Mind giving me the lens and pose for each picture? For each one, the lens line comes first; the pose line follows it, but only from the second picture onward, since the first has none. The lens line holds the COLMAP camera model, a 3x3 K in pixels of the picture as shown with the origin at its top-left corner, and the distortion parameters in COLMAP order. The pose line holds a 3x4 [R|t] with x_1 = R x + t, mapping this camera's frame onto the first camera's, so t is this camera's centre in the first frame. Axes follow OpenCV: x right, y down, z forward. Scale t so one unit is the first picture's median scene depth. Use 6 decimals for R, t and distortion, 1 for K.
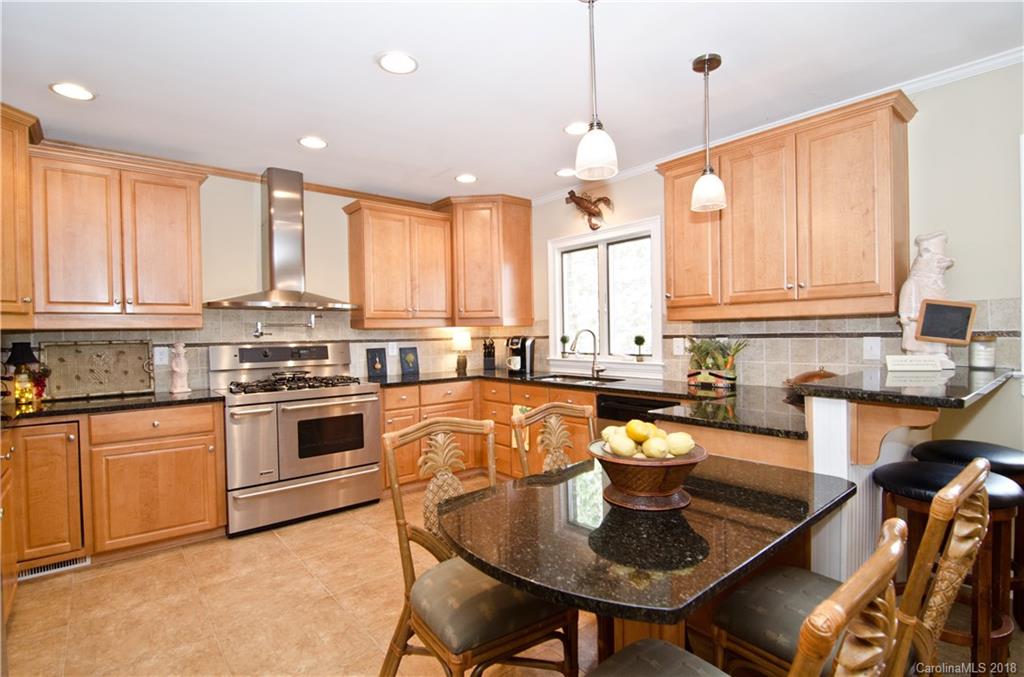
lens RADIAL K [[491.9, 0, 512.0], [0, 491.9, 342.9], [0, 0, 1]] dist [-0.005154, -0.011184]
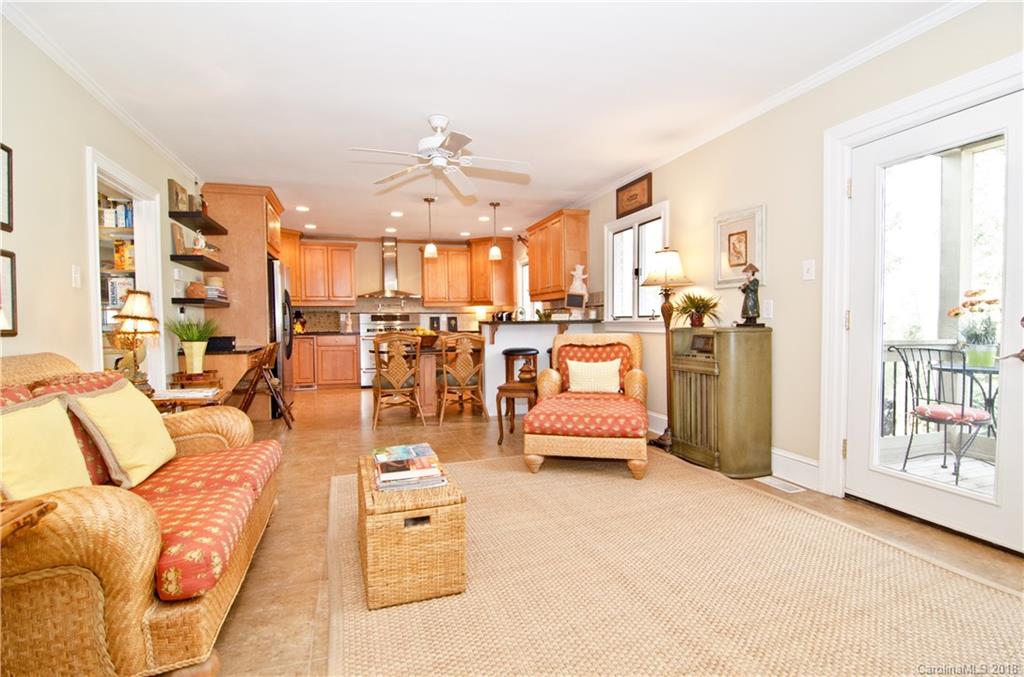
lens RADIAL K [[512.7, 0, 519.0], [0, 512.7, 344.8], [0, 0, 1]] dist [0.000022, -0.000052]
pose [[0.925985, 0.024831, -0.376742, 0.920038], [-0.013730, 0.999390, 0.032122, 0.058369], [0.377309, -0.024572, 0.925761, -0.903088]]
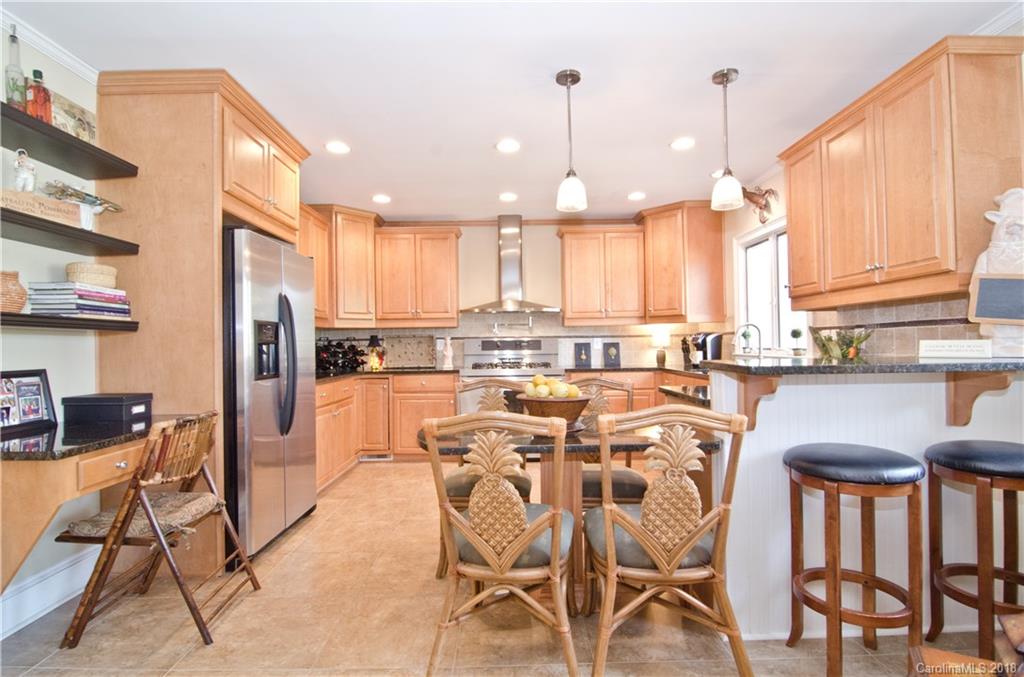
lens RADIAL K [[505.2, 0, 509.1], [0, 505.2, 343.7], [0, 0, 1]] dist [-0.018251, -0.000427]
pose [[0.766343, 0.005167, -0.642411, 0.432816], [-0.012761, 0.999893, -0.007181, 0.026846], [0.642305, 0.013701, 0.766327, -0.098902]]
